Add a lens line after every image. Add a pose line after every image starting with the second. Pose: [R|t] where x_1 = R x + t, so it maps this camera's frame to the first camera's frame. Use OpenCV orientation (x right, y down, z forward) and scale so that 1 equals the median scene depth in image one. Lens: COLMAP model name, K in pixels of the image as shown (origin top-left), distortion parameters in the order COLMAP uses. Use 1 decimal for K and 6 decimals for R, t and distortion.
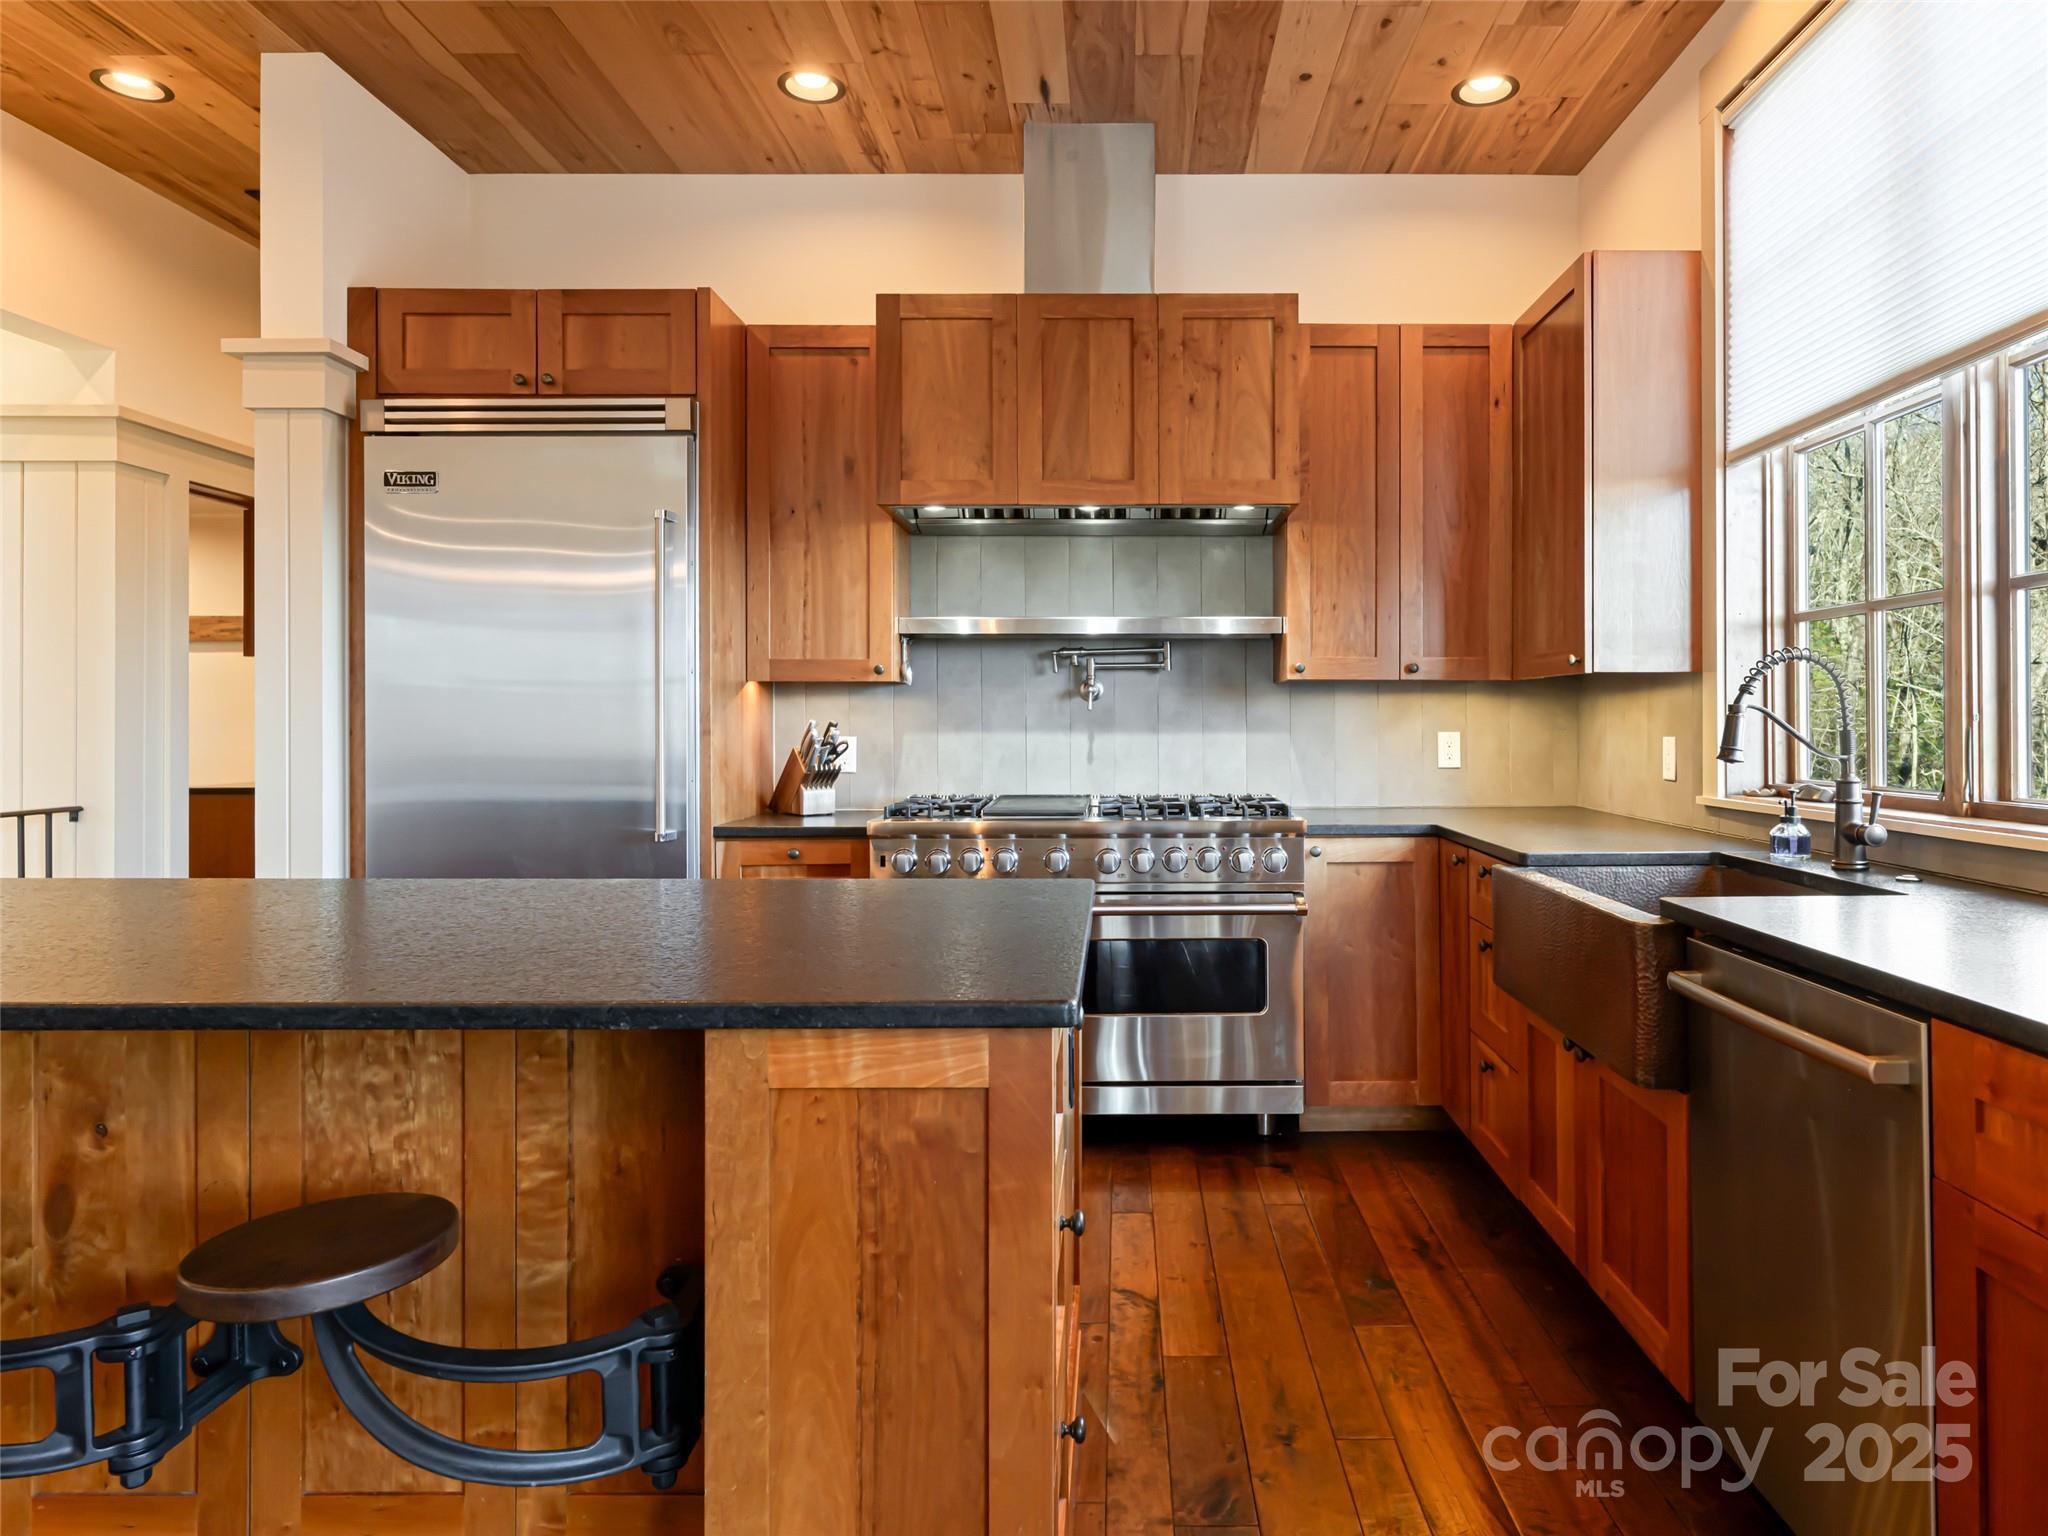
lens RADIAL K [[1254.5, 0, 1102.0], [0, 1254.5, 714.3], [0, 0, 1]] dist [-0.001692, 0.000053]
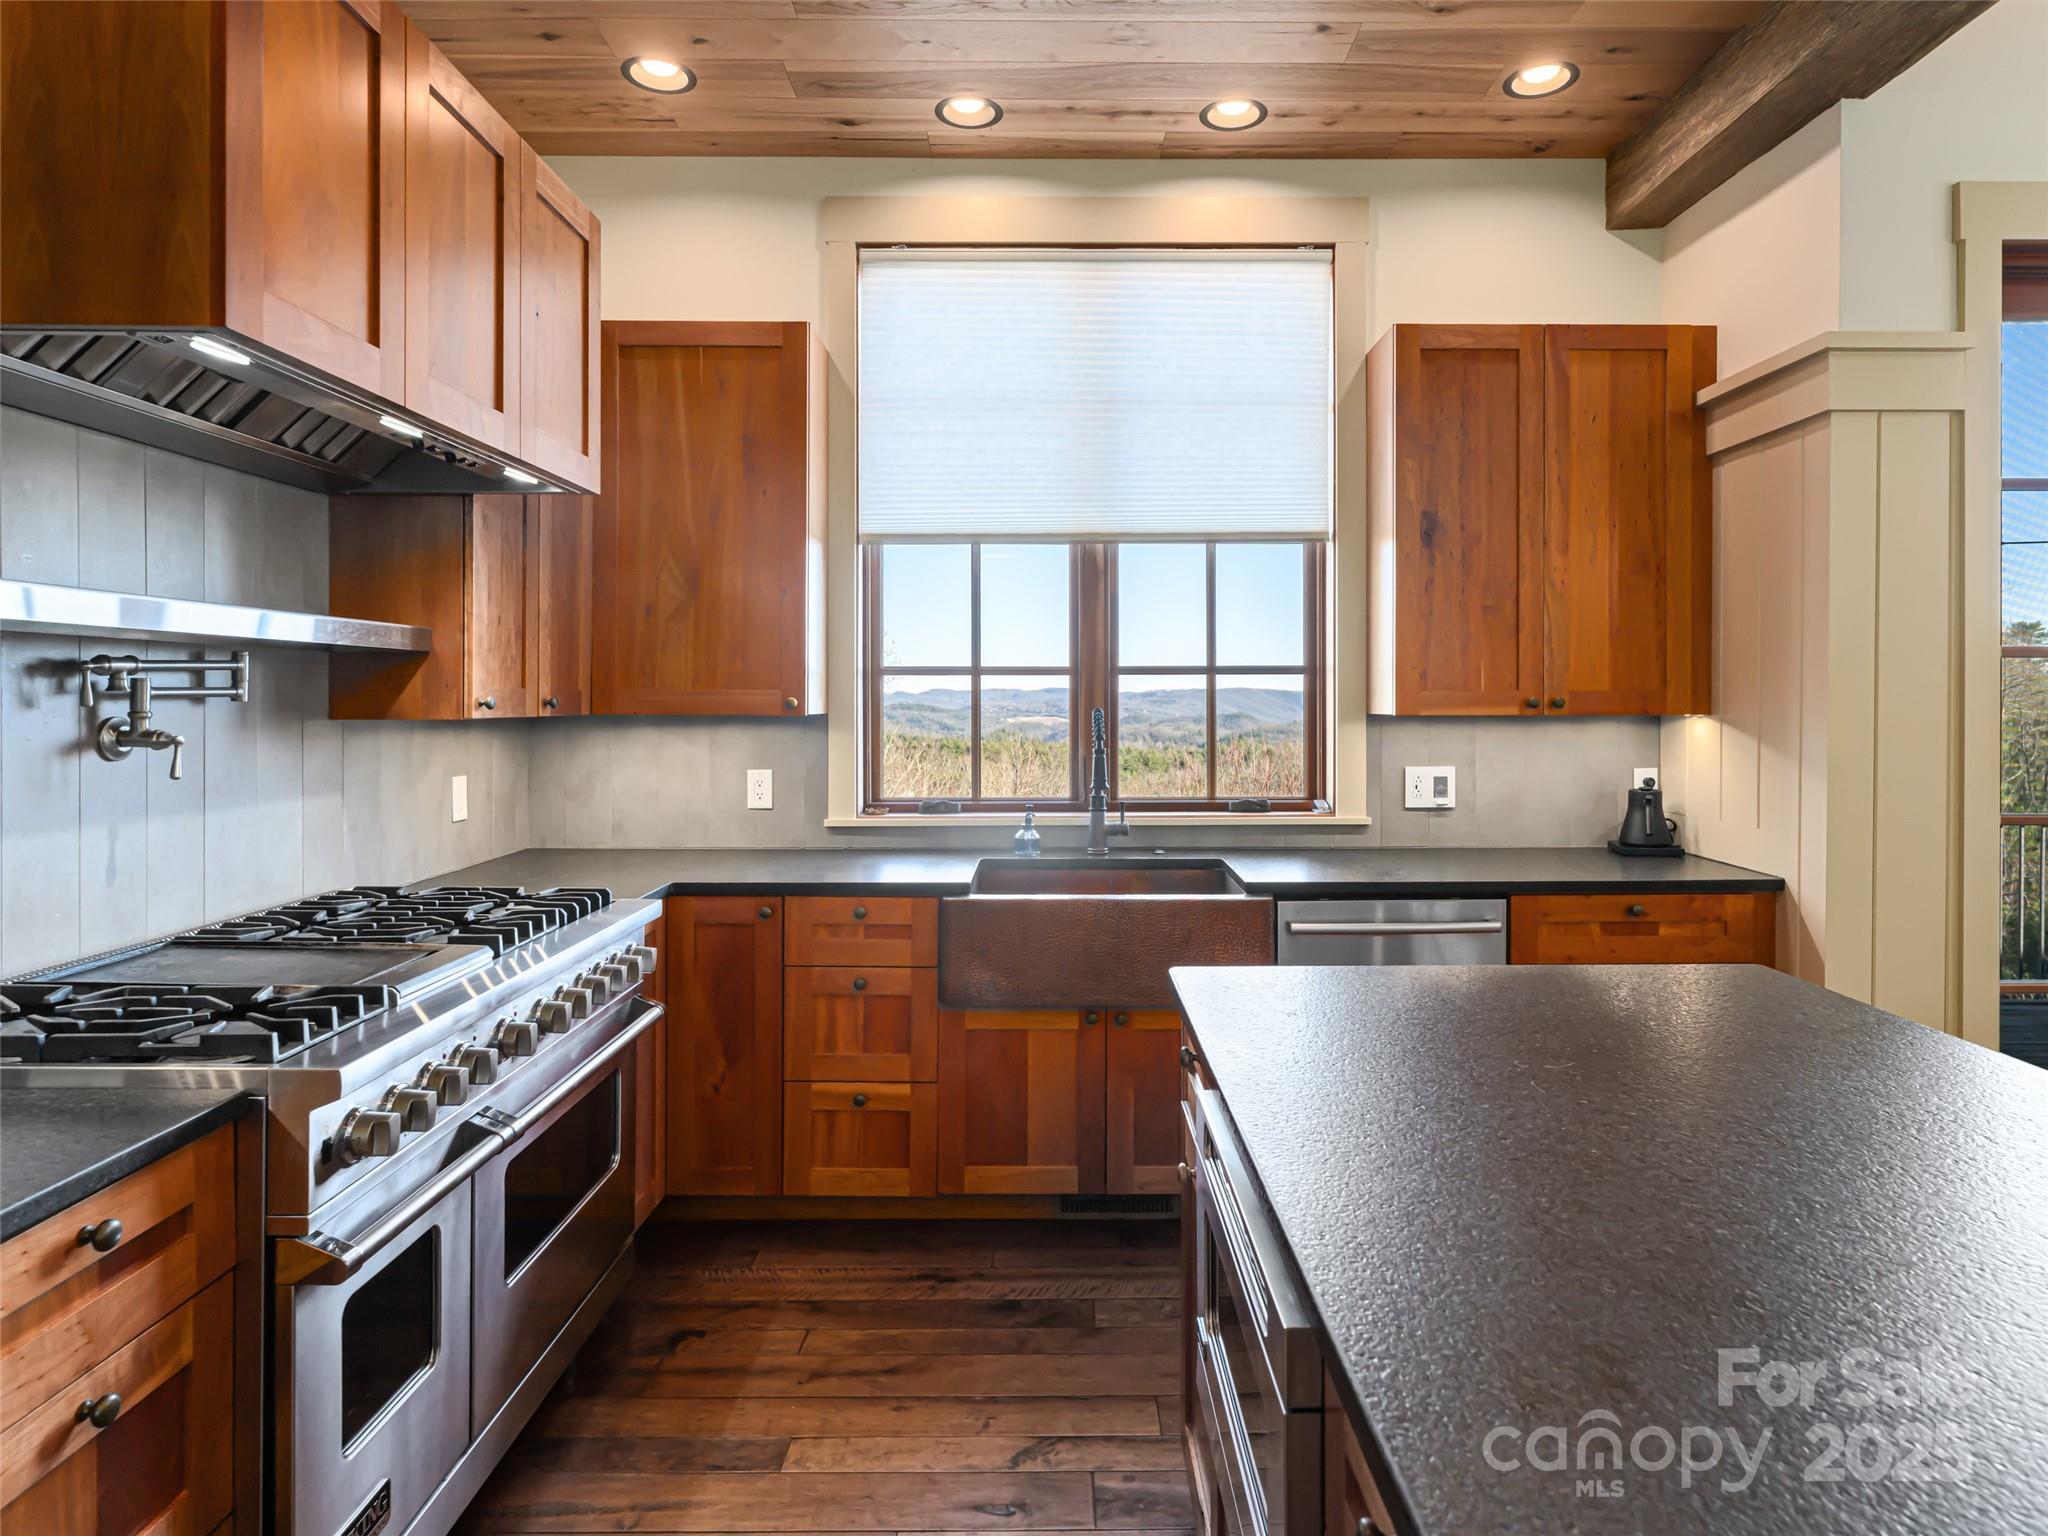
lens RADIAL K [[1203.3, 0, 1065.7], [0, 1203.3, 703.3], [0, 0, 1]] dist [0.000939, -0.000162]
pose [[-0.014242, -0.003366, 0.999893, -0.607544], [-0.005545, 0.999979, 0.003287, -0.044916], [-0.999883, -0.005498, -0.014261, 0.744214]]
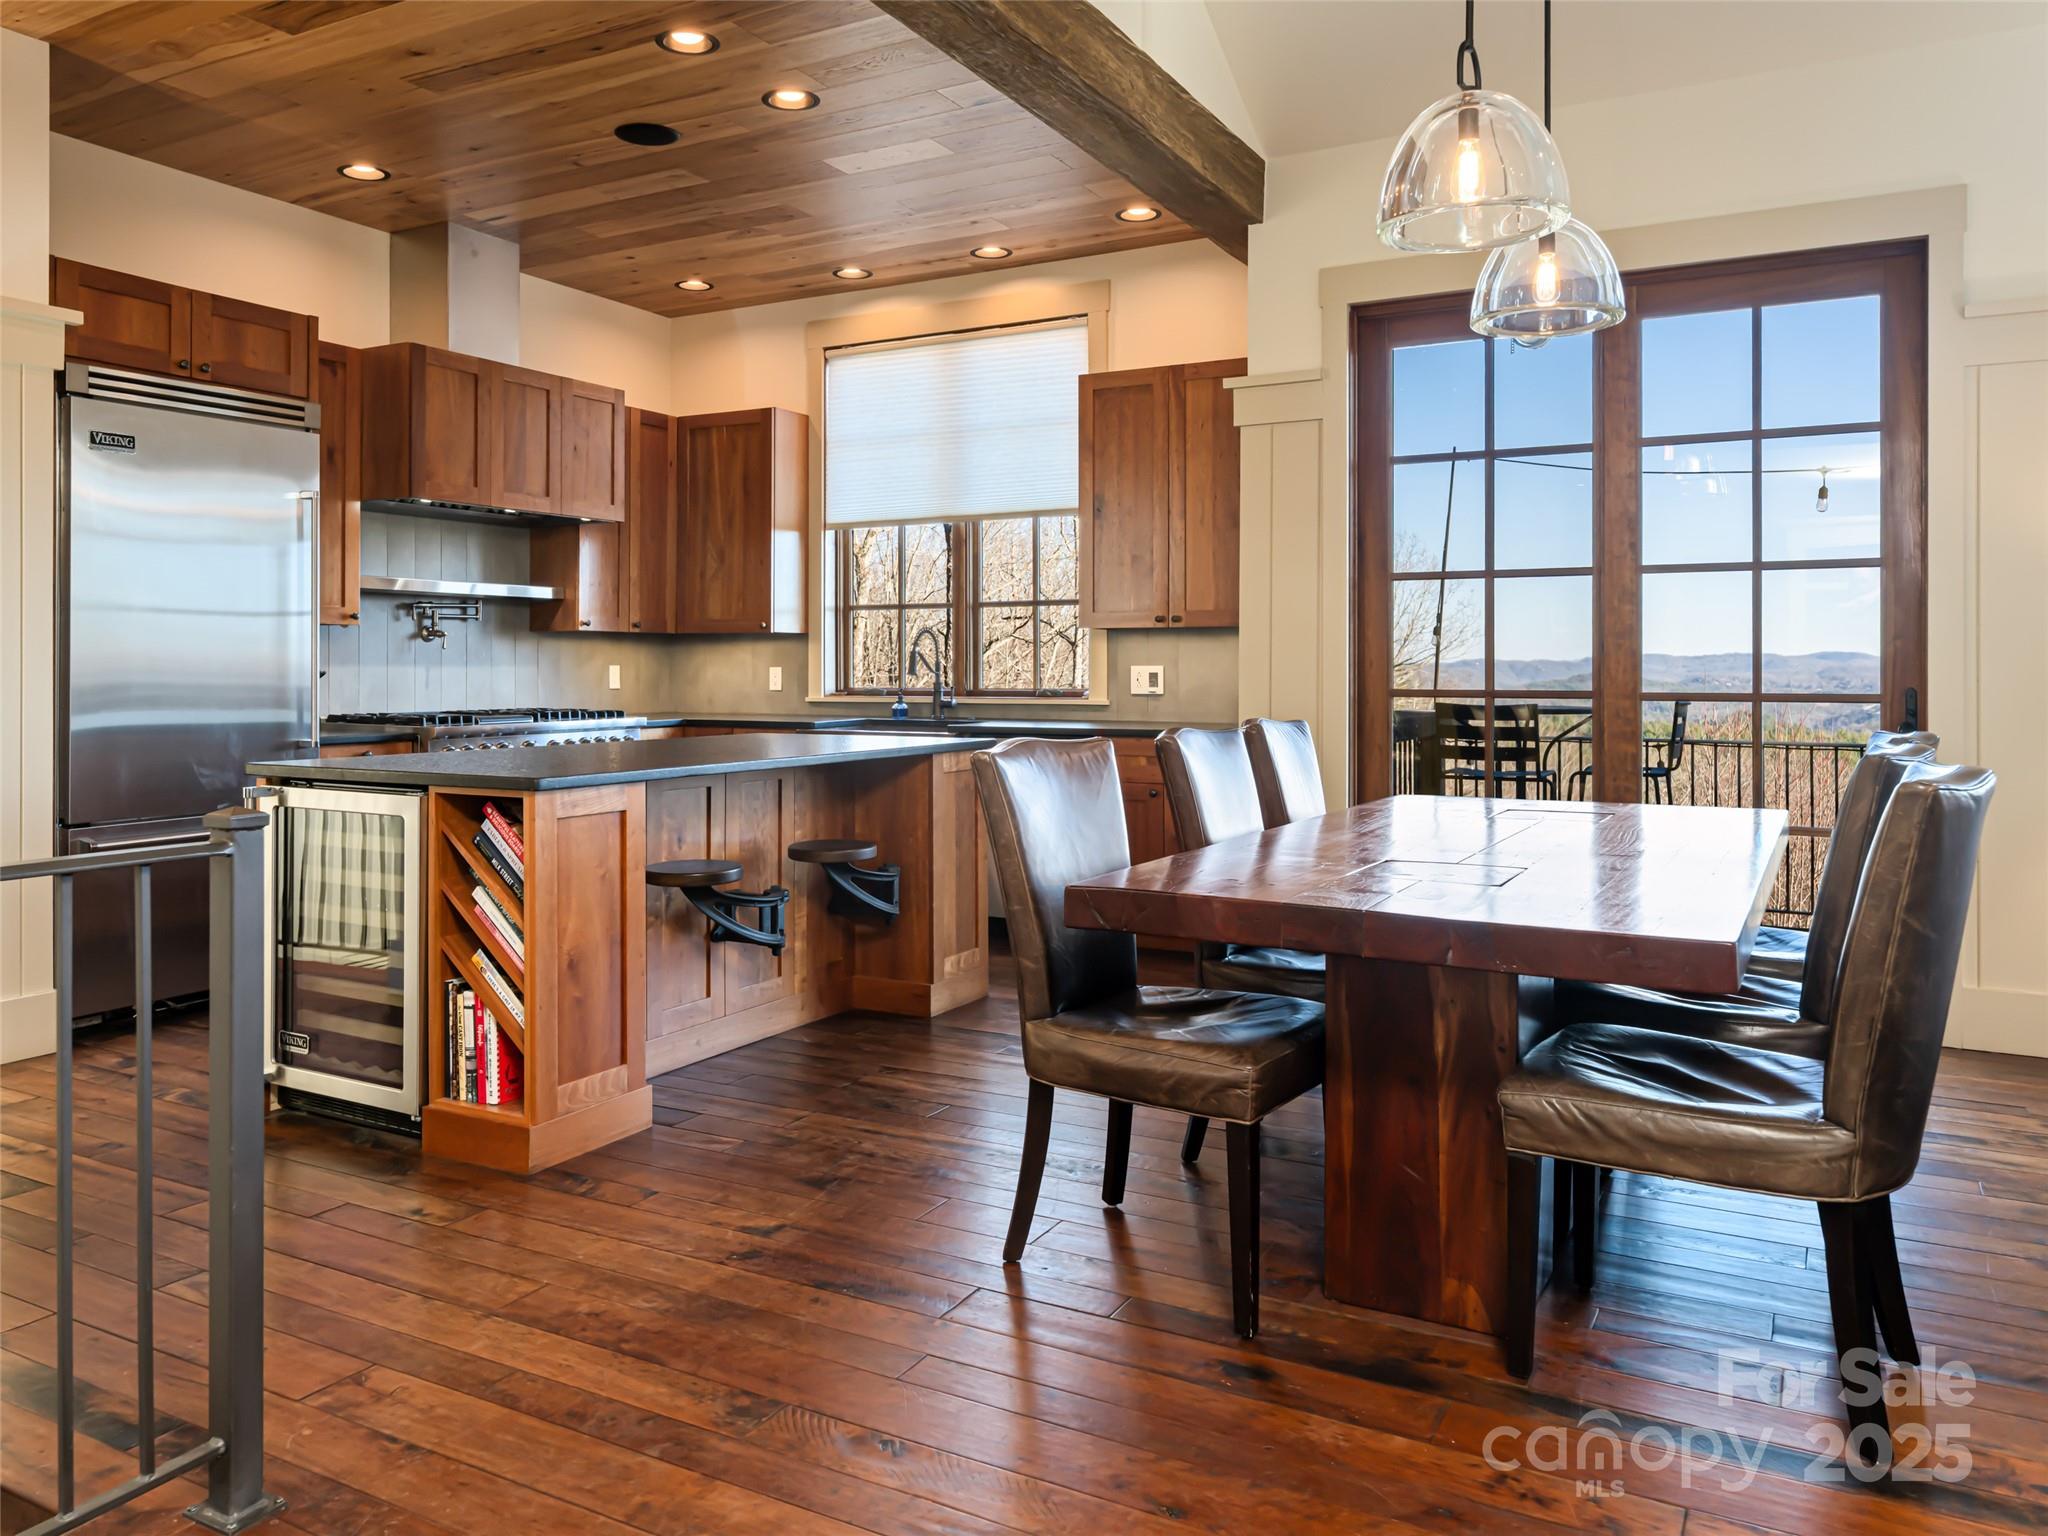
lens RADIAL K [[1533.4, 0, 958.8], [0, 1533.4, 661.8], [0, 0, 1]] dist [-0.004219, -0.003774]
pose [[0.496275, 0.003652, 0.868158, -1.371622], [-0.005504, 0.999984, -0.001060, 0.010885], [-0.868148, -0.004252, 0.496287, -0.354980]]
